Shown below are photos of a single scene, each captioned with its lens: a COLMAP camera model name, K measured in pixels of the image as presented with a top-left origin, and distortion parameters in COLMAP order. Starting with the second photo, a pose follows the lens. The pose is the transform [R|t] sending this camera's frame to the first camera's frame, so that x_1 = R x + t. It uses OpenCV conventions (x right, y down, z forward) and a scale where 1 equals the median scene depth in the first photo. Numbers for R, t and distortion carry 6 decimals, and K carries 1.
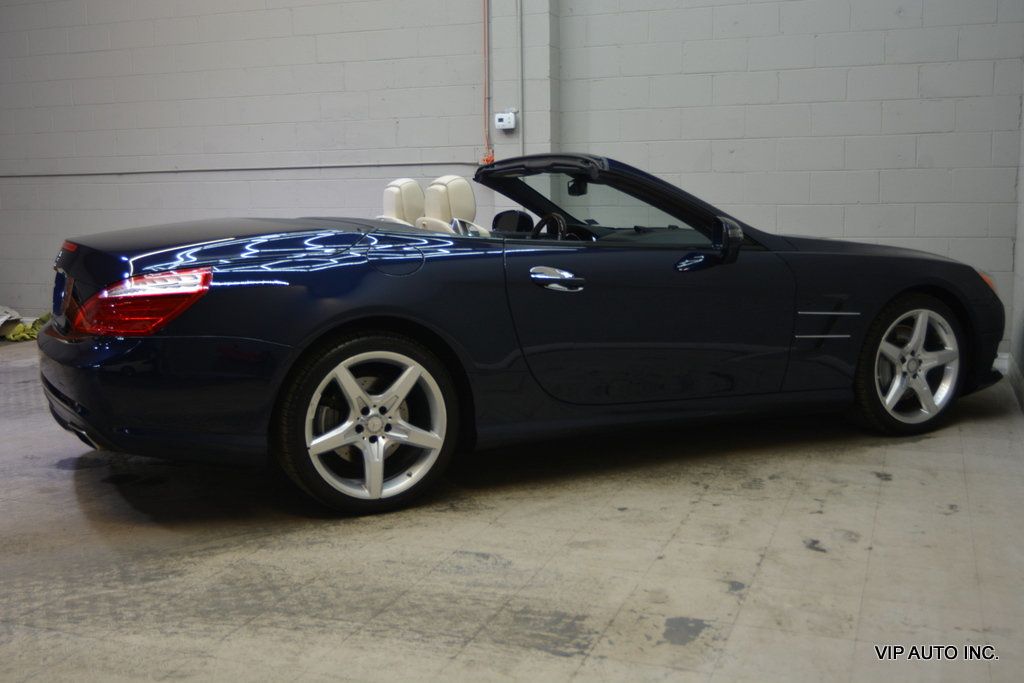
lens RADIAL K [[1113.0, 0, 509.9], [0, 1113.0, 340.7], [0, 0, 1]] dist [-0.009922, -0.000928]
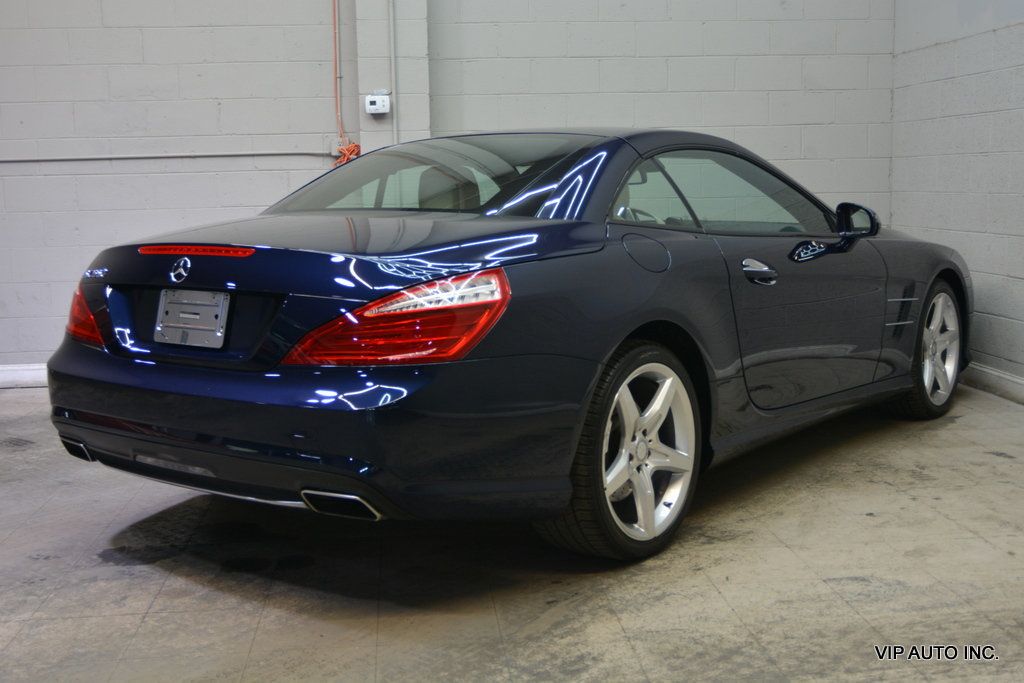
lens RADIAL K [[1212.9, 0, 511.9], [0, 1212.9, 341.0], [0, 0, 1]] dist [-0.005067, -0.022630]
pose [[0.898327, -0.062496, 0.434859, -0.690822], [0.069093, 0.997610, 0.000641, -0.017392], [-0.433860, 0.029469, 0.900498, 0.243066]]
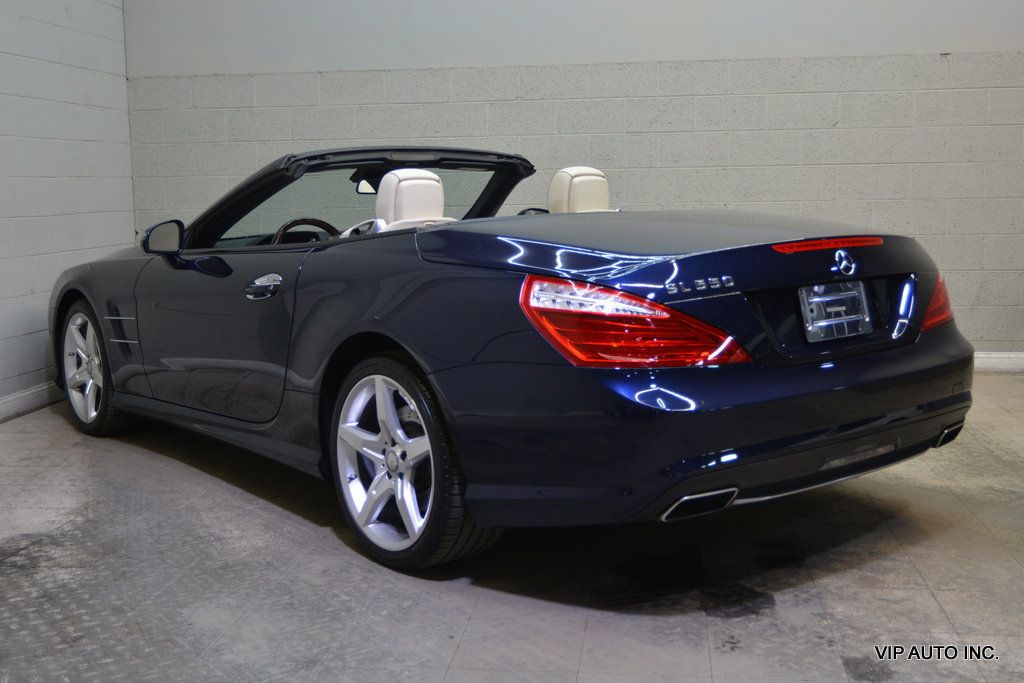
lens RADIAL K [[1155.9, 0, 514.8], [0, 1155.9, 341.3], [0, 0, 1]] dist [-0.012030, 0.010264]
pose [[-0.234130, -0.112454, 0.965680, -1.344232], [0.155441, 0.976180, 0.151363, -0.211529], [-0.959699, 0.185545, -0.211073, 1.692295]]
